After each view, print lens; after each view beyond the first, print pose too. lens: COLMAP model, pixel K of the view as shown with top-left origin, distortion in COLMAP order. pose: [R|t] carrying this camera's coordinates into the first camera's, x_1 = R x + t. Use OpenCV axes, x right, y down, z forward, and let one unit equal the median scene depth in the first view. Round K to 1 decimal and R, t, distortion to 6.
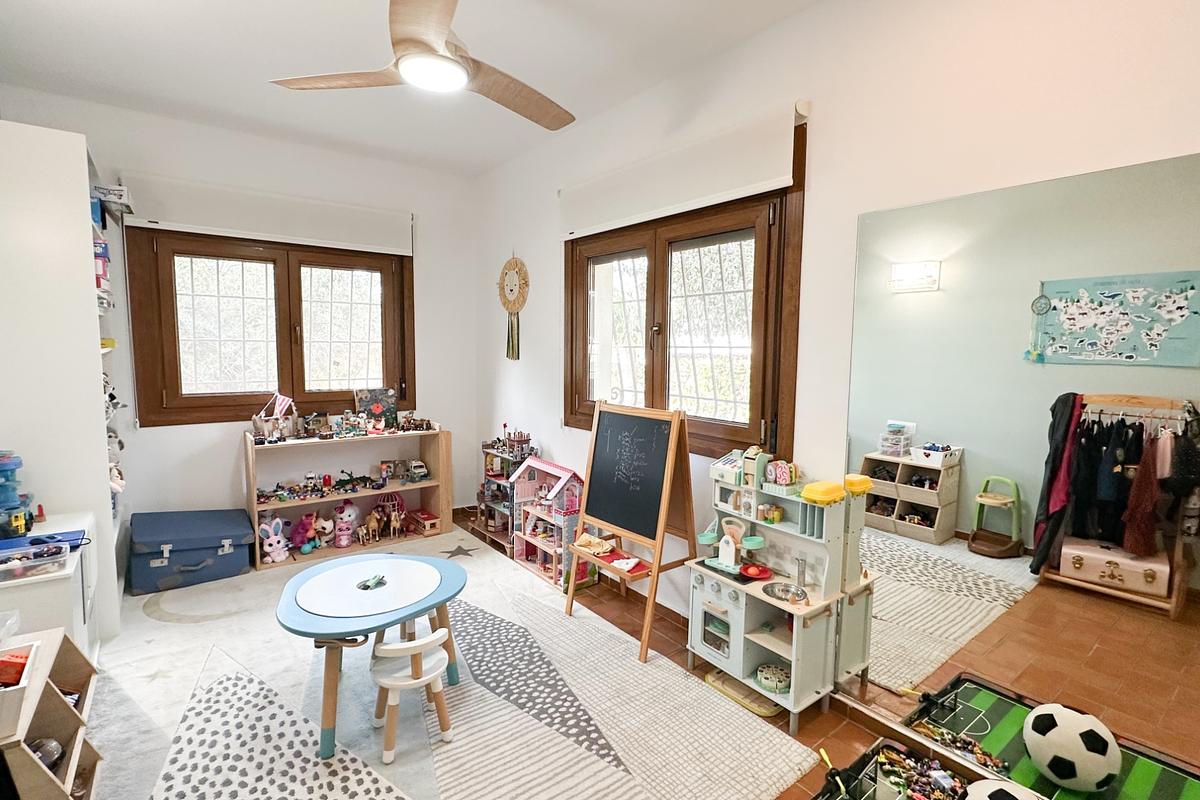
lens RADIAL K [[568.2, 0, 600.3], [0, 568.2, 397.9], [0, 0, 1]] dist [0.000726, 0.000942]
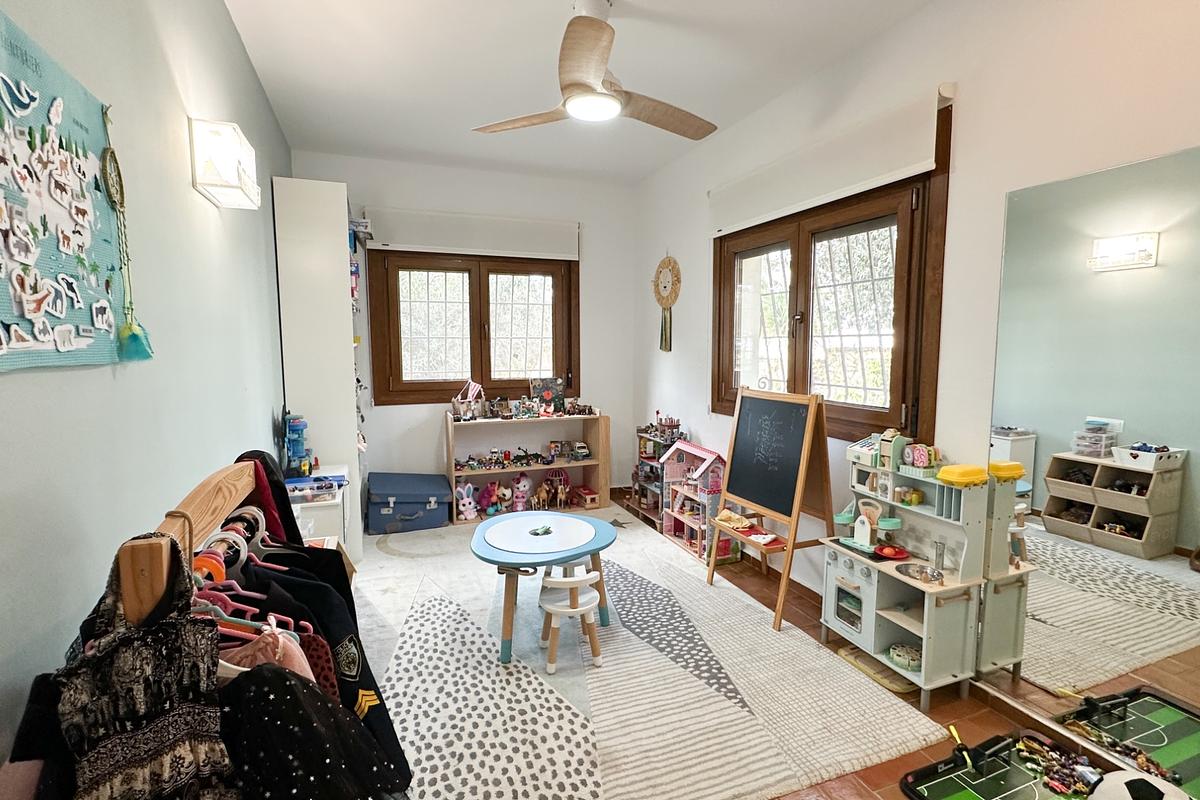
lens RADIAL K [[568.2, 0, 600.3], [0, 568.2, 397.9], [0, 0, 1]] dist [0.000726, 0.000942]
pose [[0.959528, 0.013874, -0.281271, 0.053141], [-0.013134, 0.999904, 0.004516, 0.030151], [0.281307, -0.000639, 0.959618, -0.118010]]
